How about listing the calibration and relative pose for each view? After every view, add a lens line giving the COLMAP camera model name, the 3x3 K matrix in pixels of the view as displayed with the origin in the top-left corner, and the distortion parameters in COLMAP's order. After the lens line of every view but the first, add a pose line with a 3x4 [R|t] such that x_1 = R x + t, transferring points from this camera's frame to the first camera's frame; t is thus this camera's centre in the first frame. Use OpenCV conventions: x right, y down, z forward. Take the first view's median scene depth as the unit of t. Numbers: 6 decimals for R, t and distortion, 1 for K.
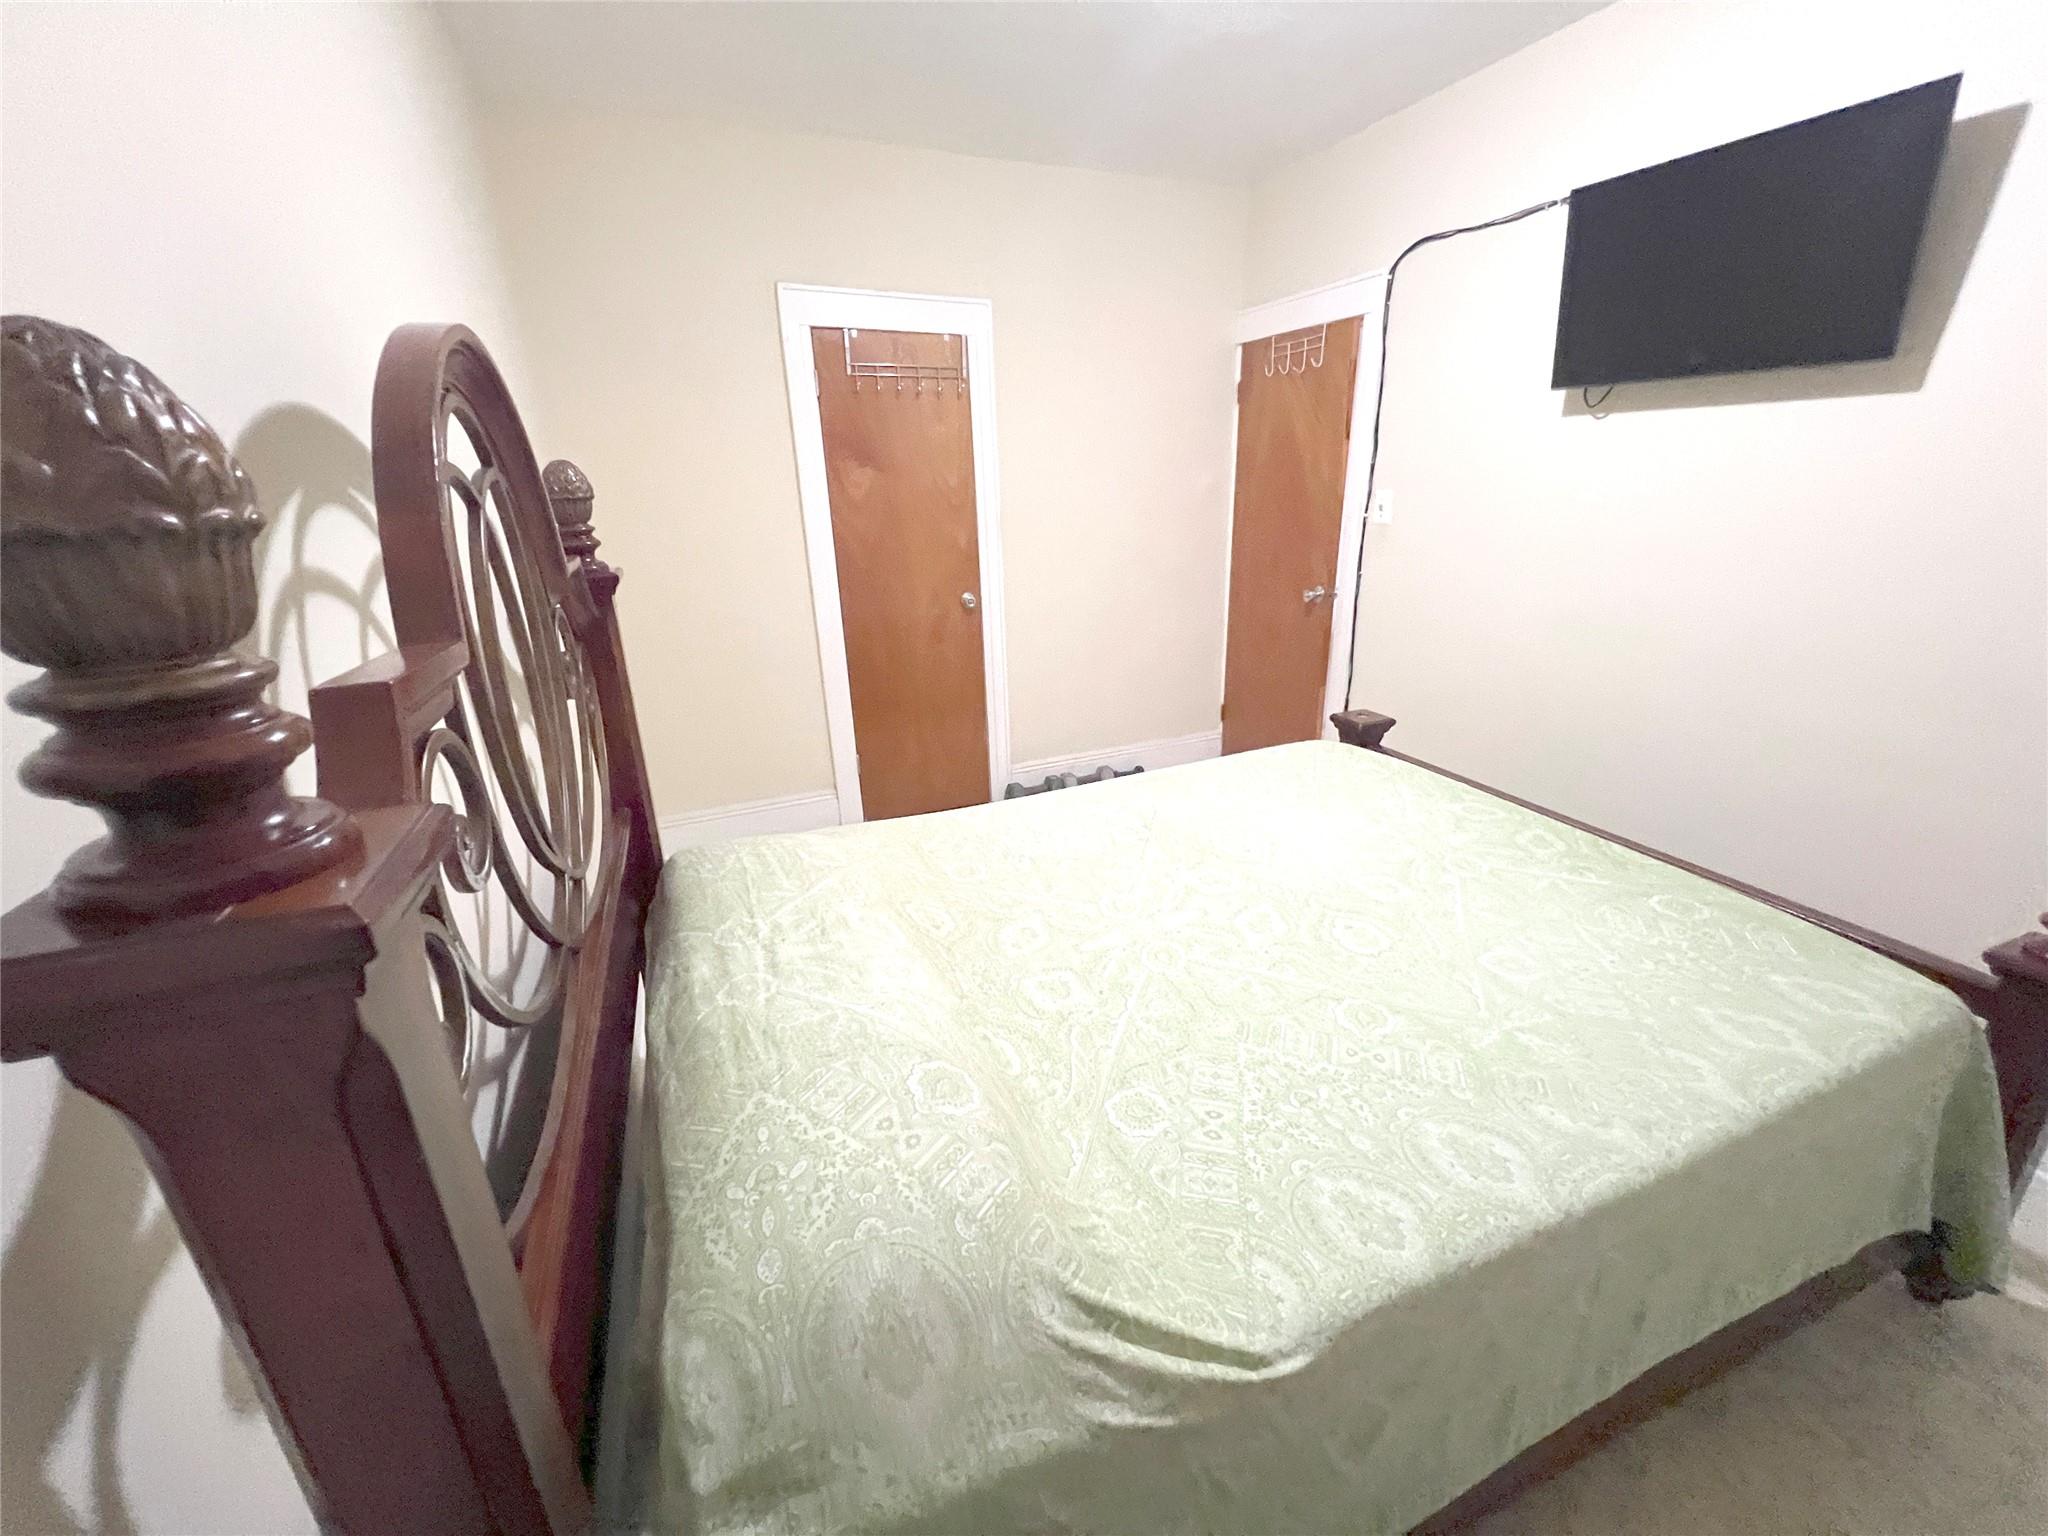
lens RADIAL K [[821.3, 0, 1016.0], [0, 821.3, 772.9], [0, 0, 1]] dist [-0.004122, 0.000207]
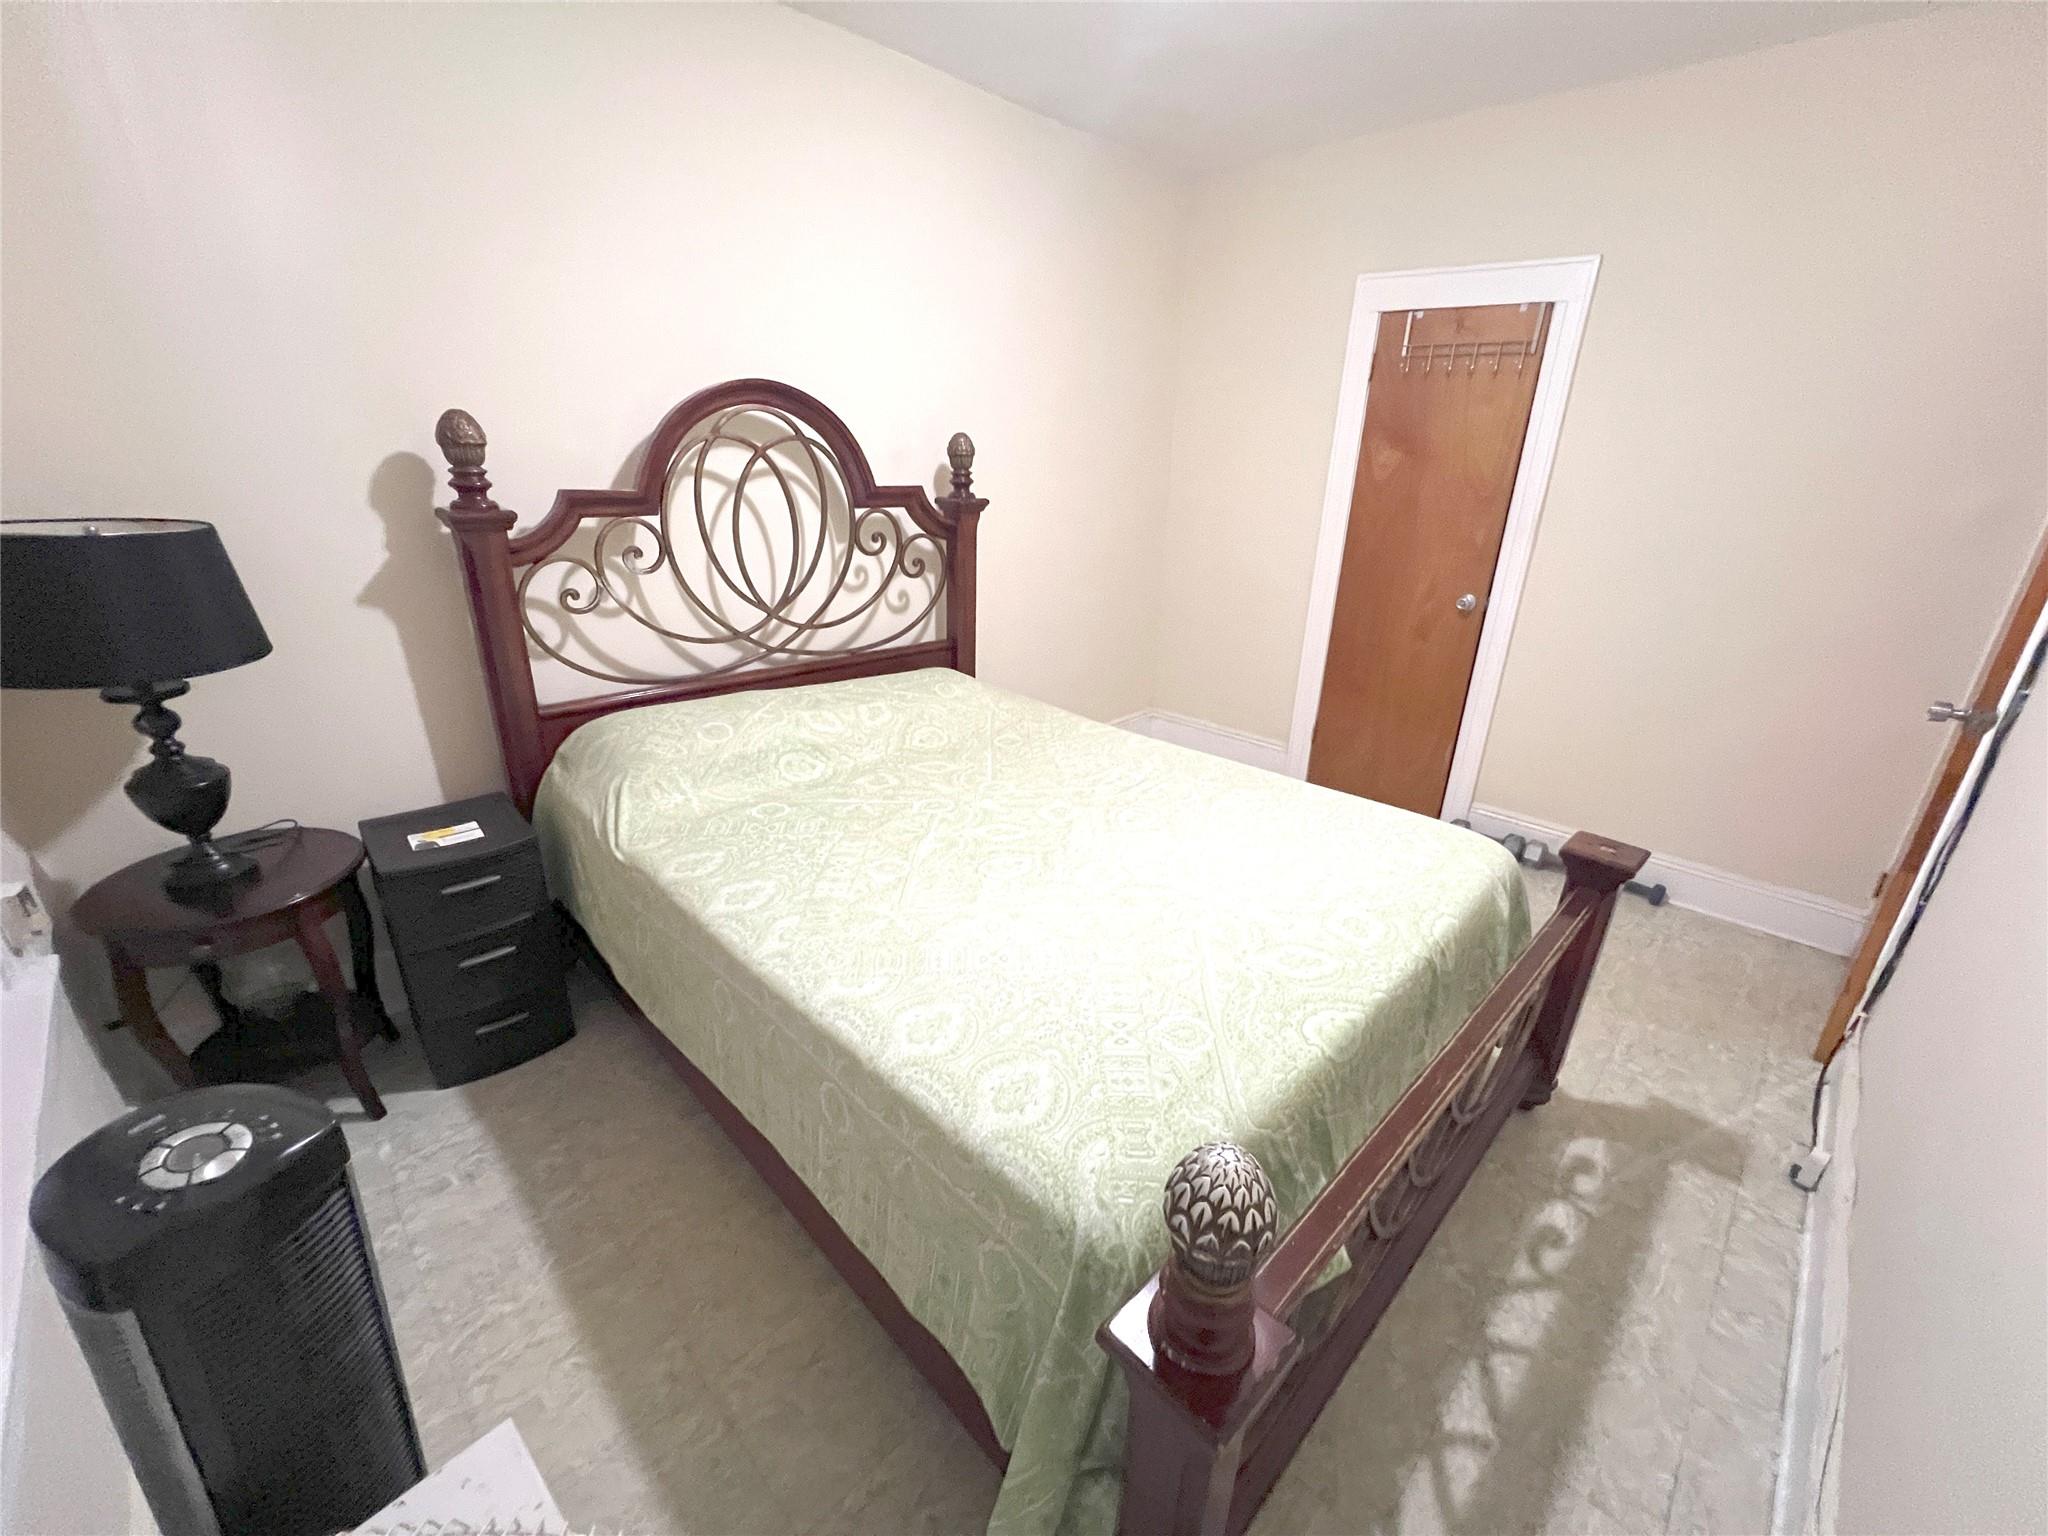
lens RADIAL K [[821.3, 0, 1018.2], [0, 821.3, 765.8], [0, 0, 1]] dist [-0.004122, 0.000207]
pose [[0.389090, 0.372174, -0.842672, 1.069989], [-0.348580, 0.906219, 0.239289, -0.169754], [0.852702, 0.200634, 0.482333, 0.339491]]
